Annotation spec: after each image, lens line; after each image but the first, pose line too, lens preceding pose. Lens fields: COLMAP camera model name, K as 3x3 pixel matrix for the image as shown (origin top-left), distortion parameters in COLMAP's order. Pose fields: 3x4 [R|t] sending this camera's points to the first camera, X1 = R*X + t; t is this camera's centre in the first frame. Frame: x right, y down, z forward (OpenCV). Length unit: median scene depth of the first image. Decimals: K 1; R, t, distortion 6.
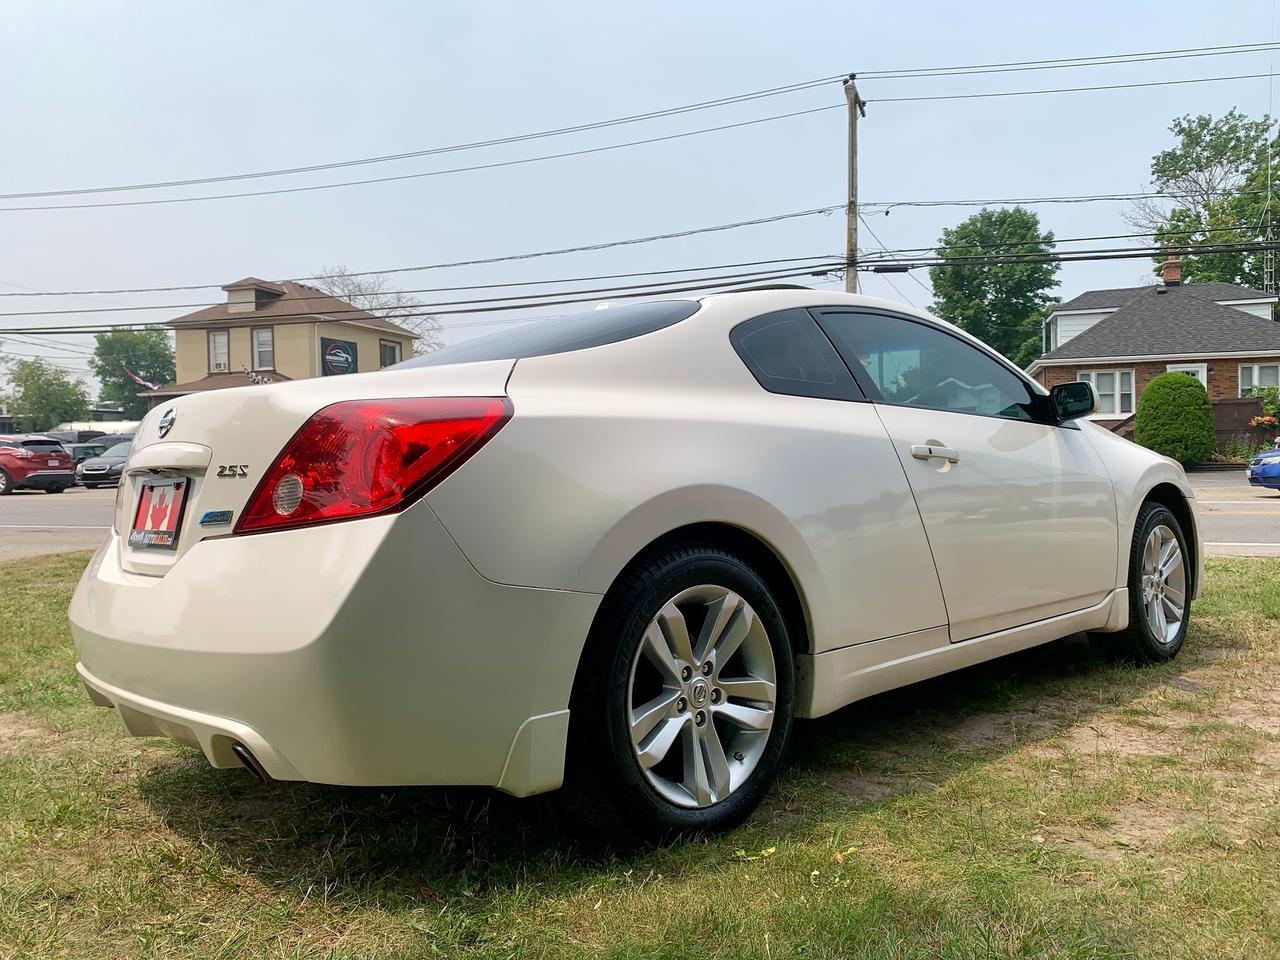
lens RADIAL K [[983.8, 0, 632.0], [0, 983.8, 490.8], [0, 0, 1]] dist [0.011024, -0.007308]
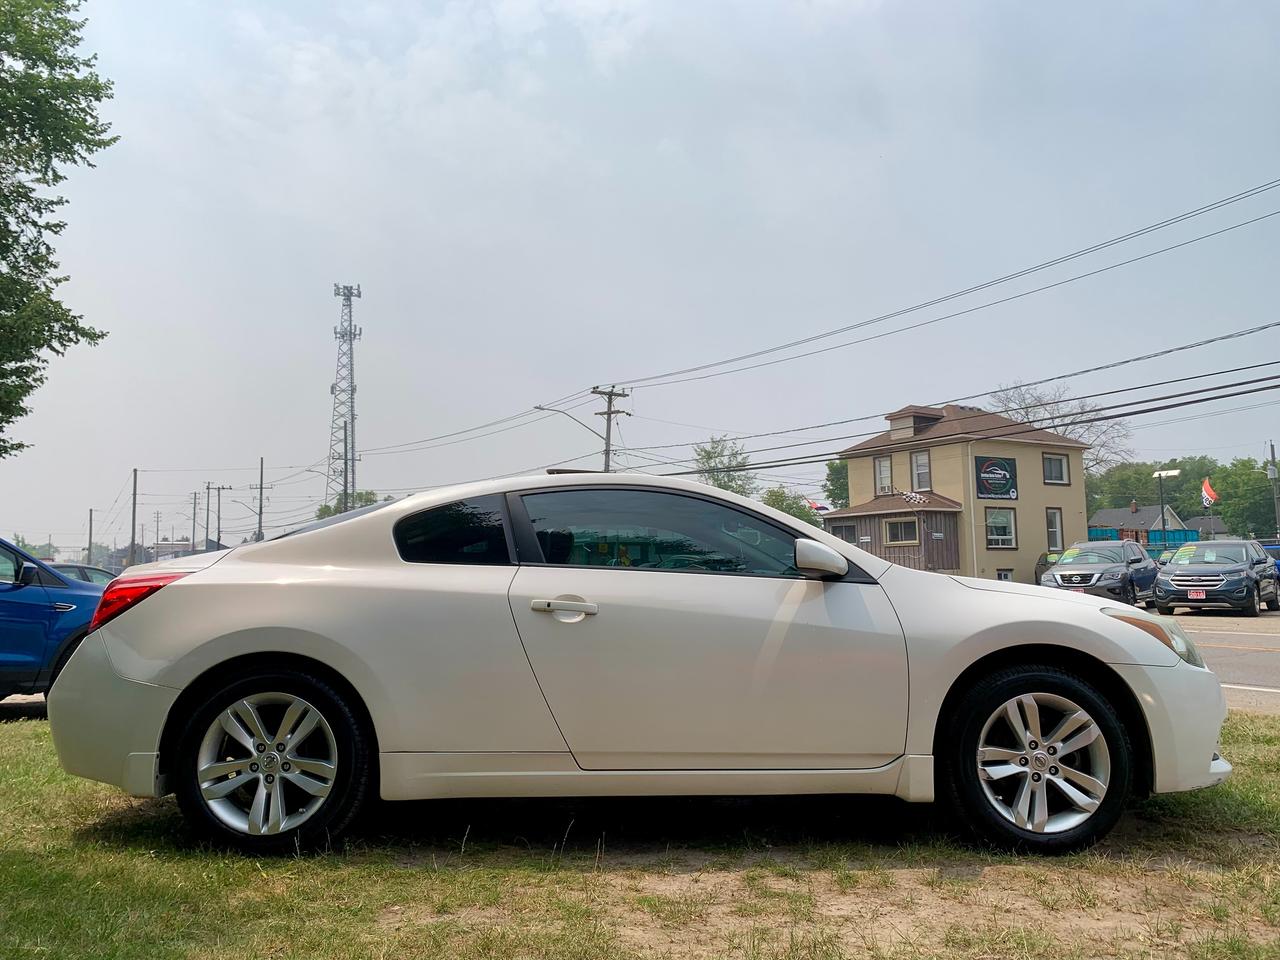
lens RADIAL K [[983.8, 0, 625.3], [0, 983.8, 477.9], [0, 0, 1]] dist [0.011024, -0.007308]
pose [[0.756906, -0.054915, -0.651213, 0.817831], [-0.029432, 0.992588, -0.117912, -0.038695], [0.652861, 0.108414, 0.749679, 0.081832]]
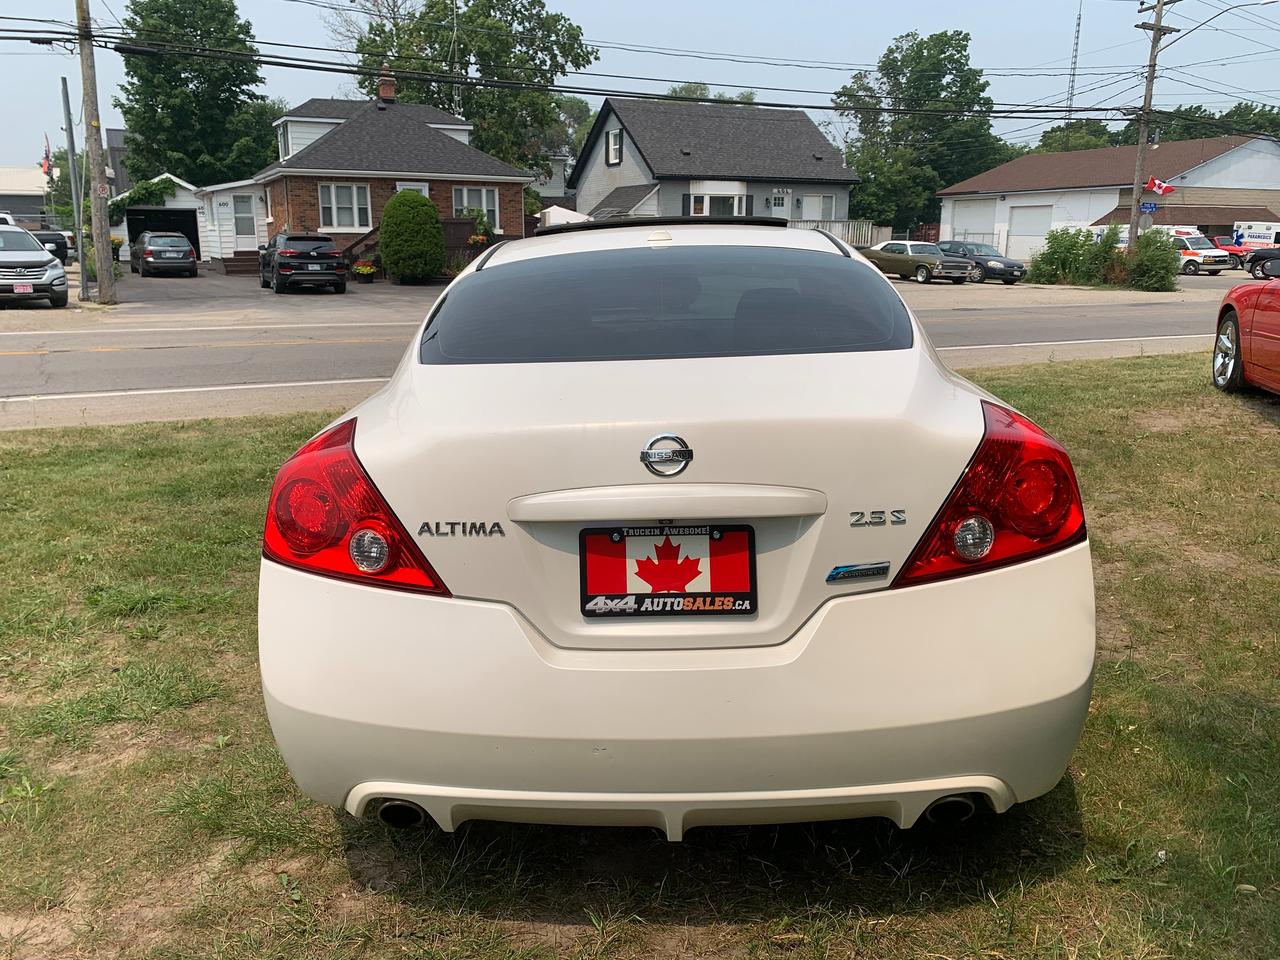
lens RADIAL K [[983.8, 0, 628.3], [0, 983.8, 478.8], [0, 0, 1]] dist [0.011024, -0.007308]
pose [[0.709564, -0.141276, 0.690333, -0.045045], [0.009756, 0.981571, 0.190849, -0.008734], [-0.704573, -0.128685, 0.697866, 0.020743]]
